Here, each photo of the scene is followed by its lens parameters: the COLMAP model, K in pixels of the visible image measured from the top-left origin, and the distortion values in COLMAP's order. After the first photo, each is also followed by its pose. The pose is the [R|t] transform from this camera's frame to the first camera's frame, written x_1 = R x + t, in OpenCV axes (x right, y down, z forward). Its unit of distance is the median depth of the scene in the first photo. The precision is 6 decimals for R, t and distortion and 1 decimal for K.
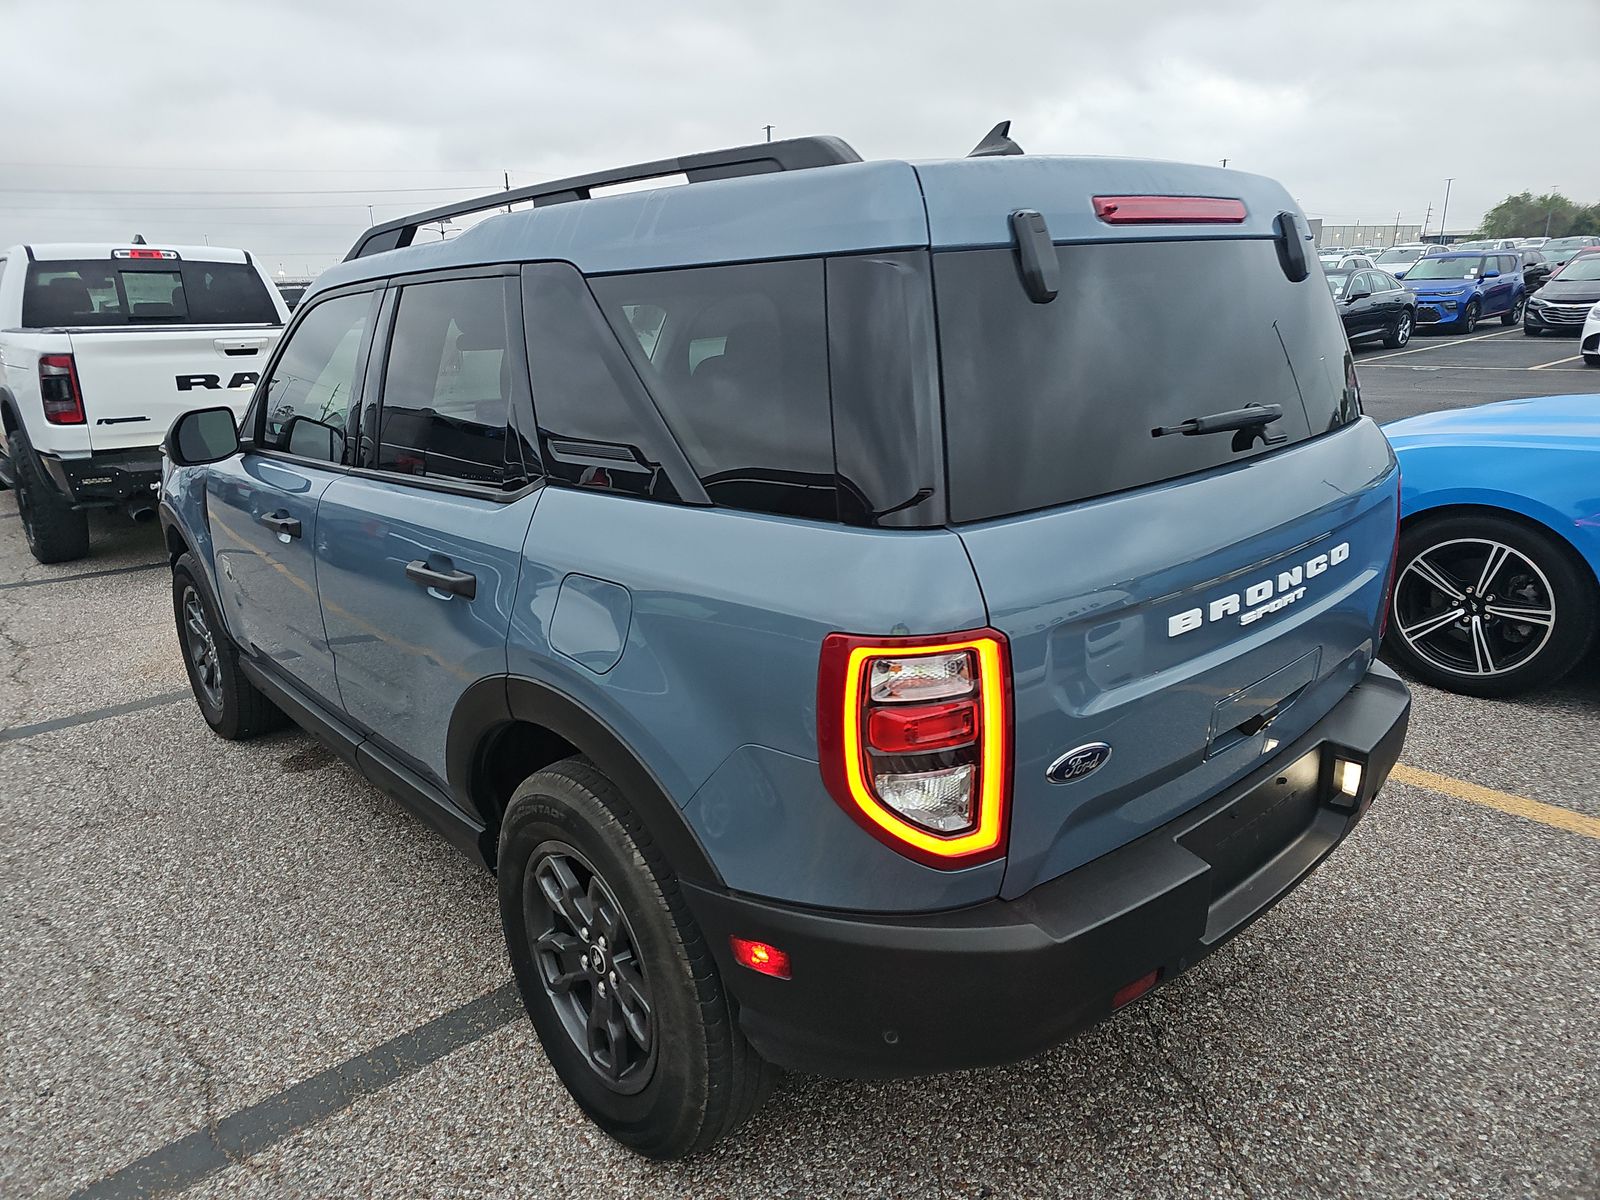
lens RADIAL K [[1052.4, 0, 788.4], [0, 1052.4, 598.5], [0, 0, 1]] dist [0.054998, -0.034587]
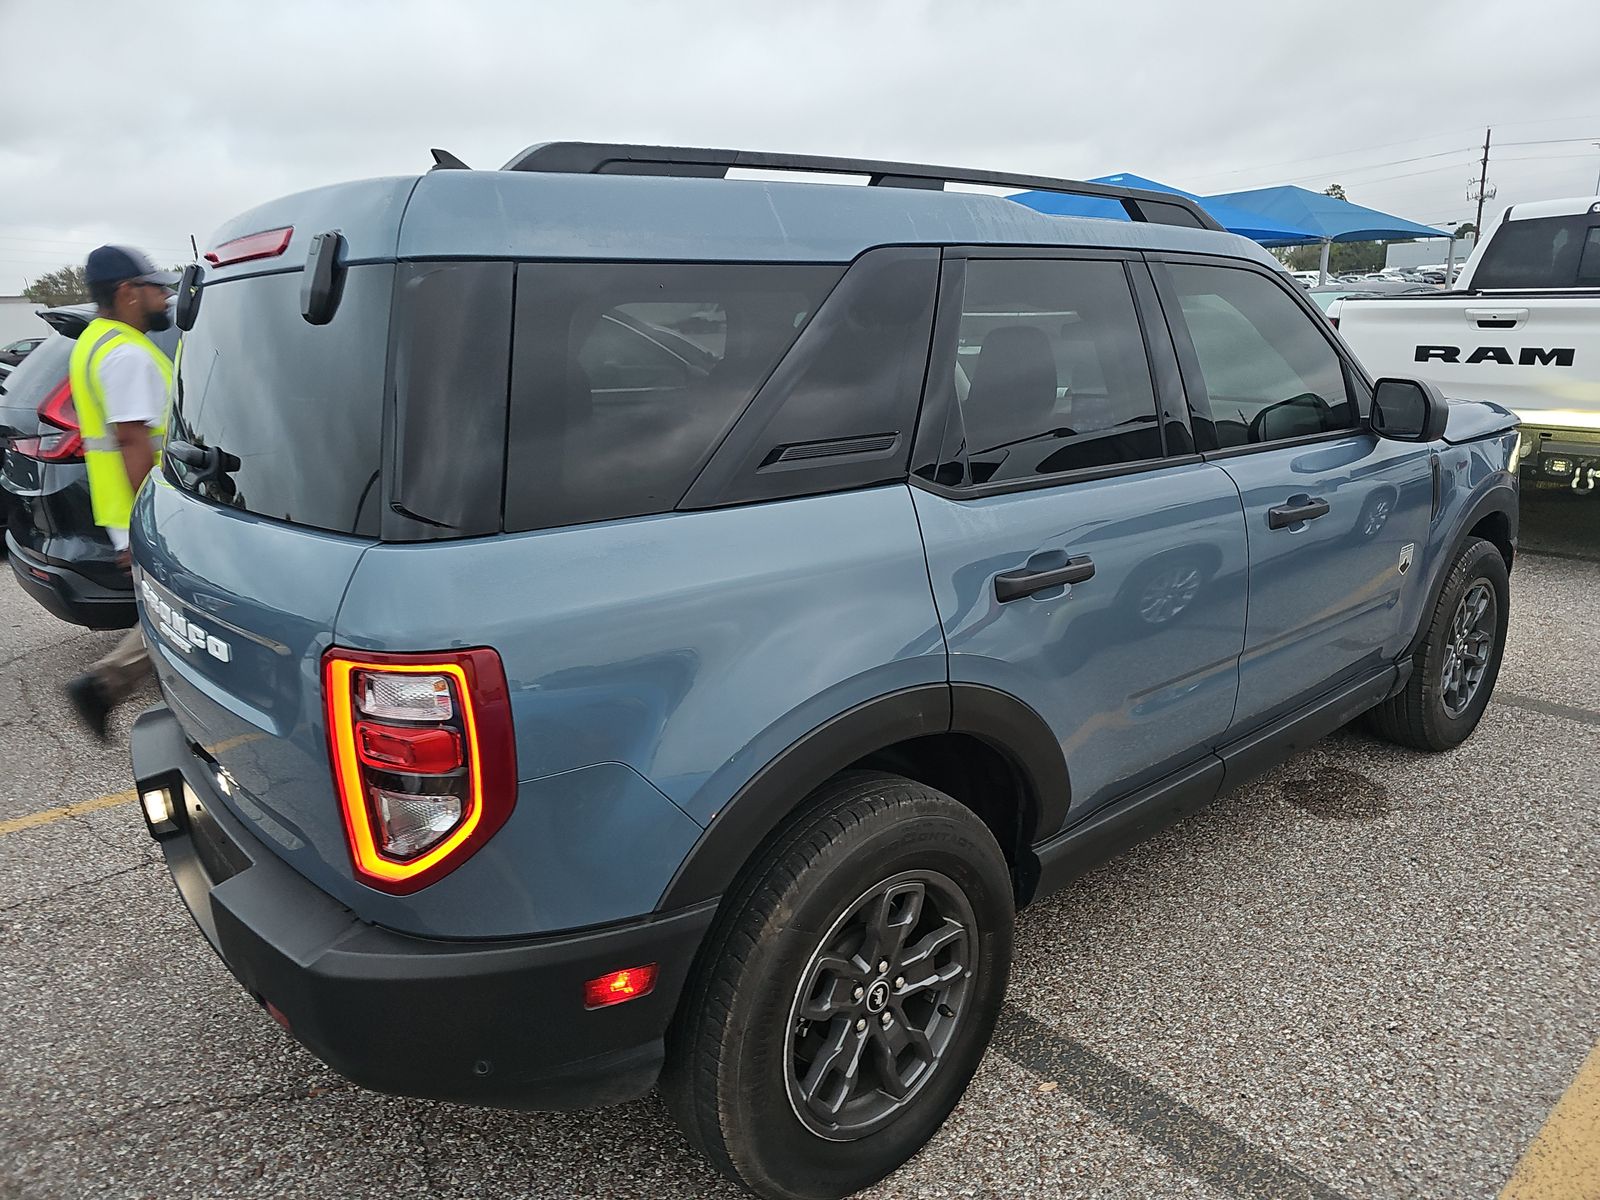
lens RADIAL K [[1052.4, 0, 788.4], [0, 1052.4, 598.5], [0, 0, 1]] dist [0.054998, -0.034587]
pose [[-0.009697, 0.301254, -0.953495, 1.350689], [-0.249546, 0.922640, 0.294044, -0.448876], [0.968314, 0.240793, 0.066230, 1.414553]]
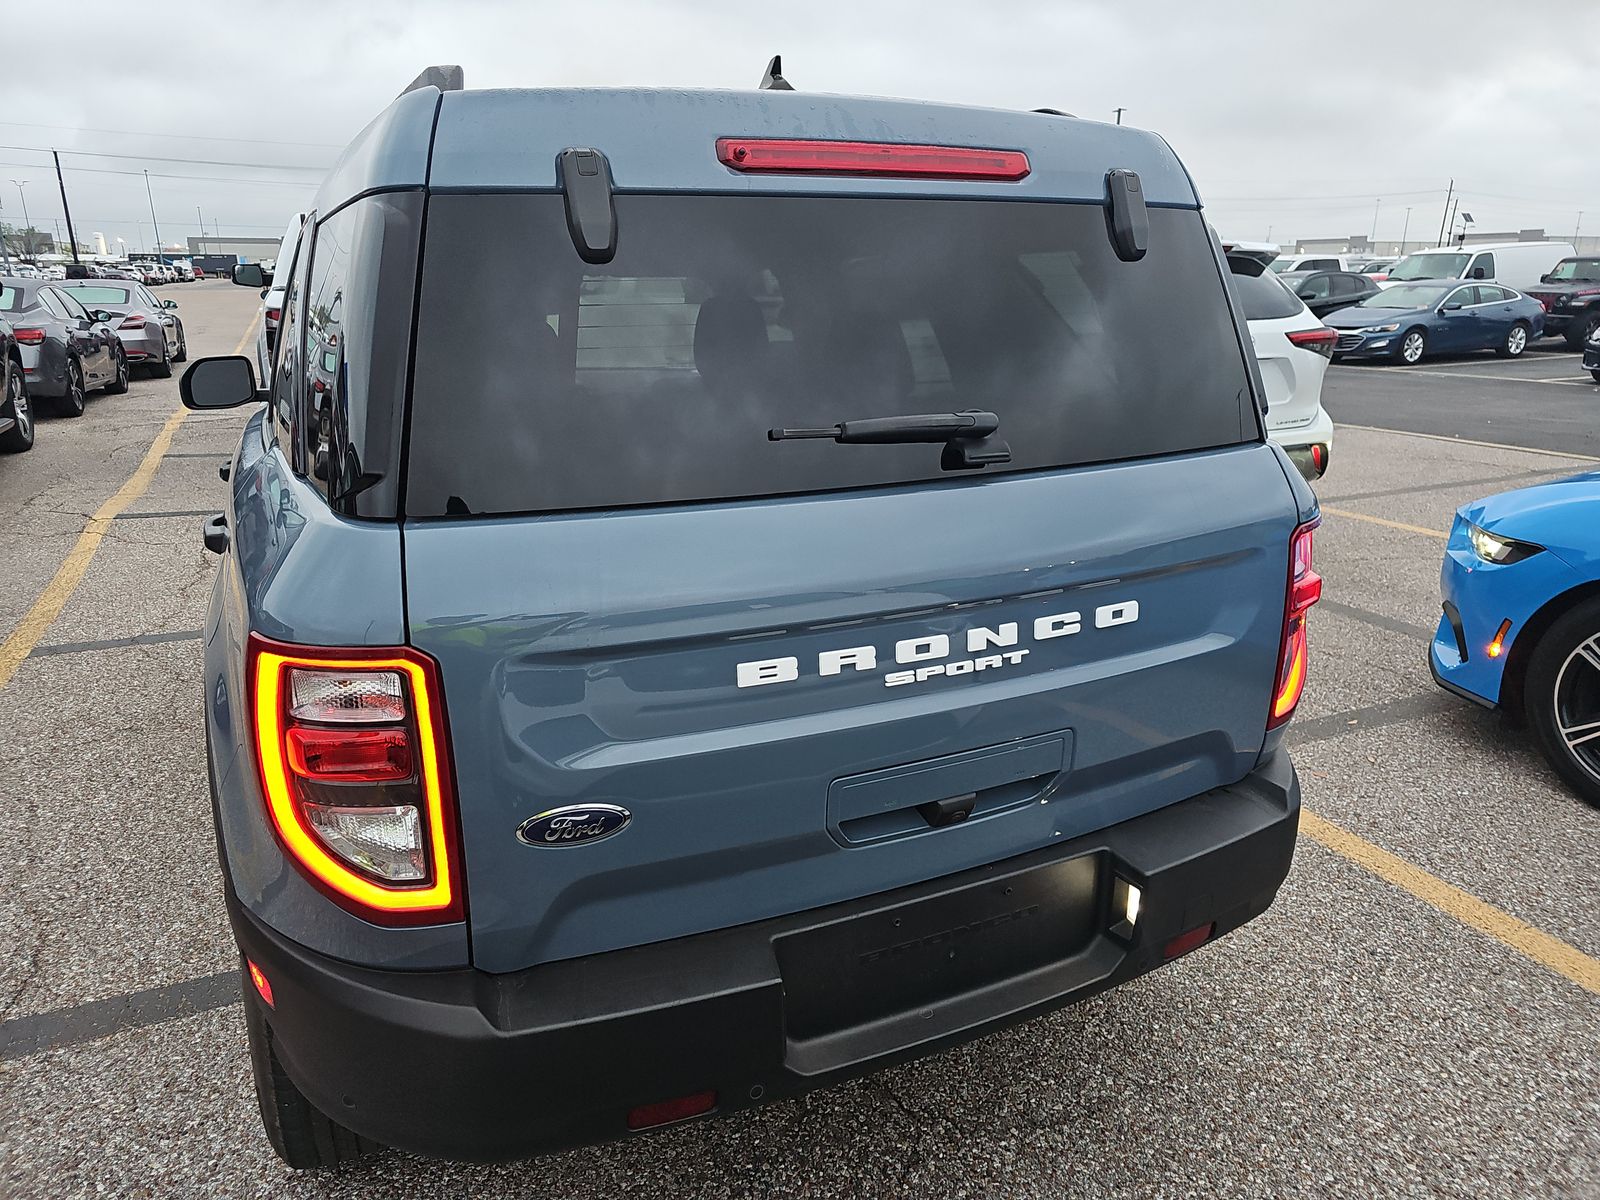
lens RADIAL K [[1055.6, 0, 800.0], [0, 1055.6, 600.0], [0, 0, 1]] dist [0.047958, -0.032865]
pose [[0.957119, 0.114114, -0.266273, 0.499102], [-0.111582, 0.993449, 0.024673, -0.045142], [0.267344, 0.006097, 0.963582, 0.197411]]
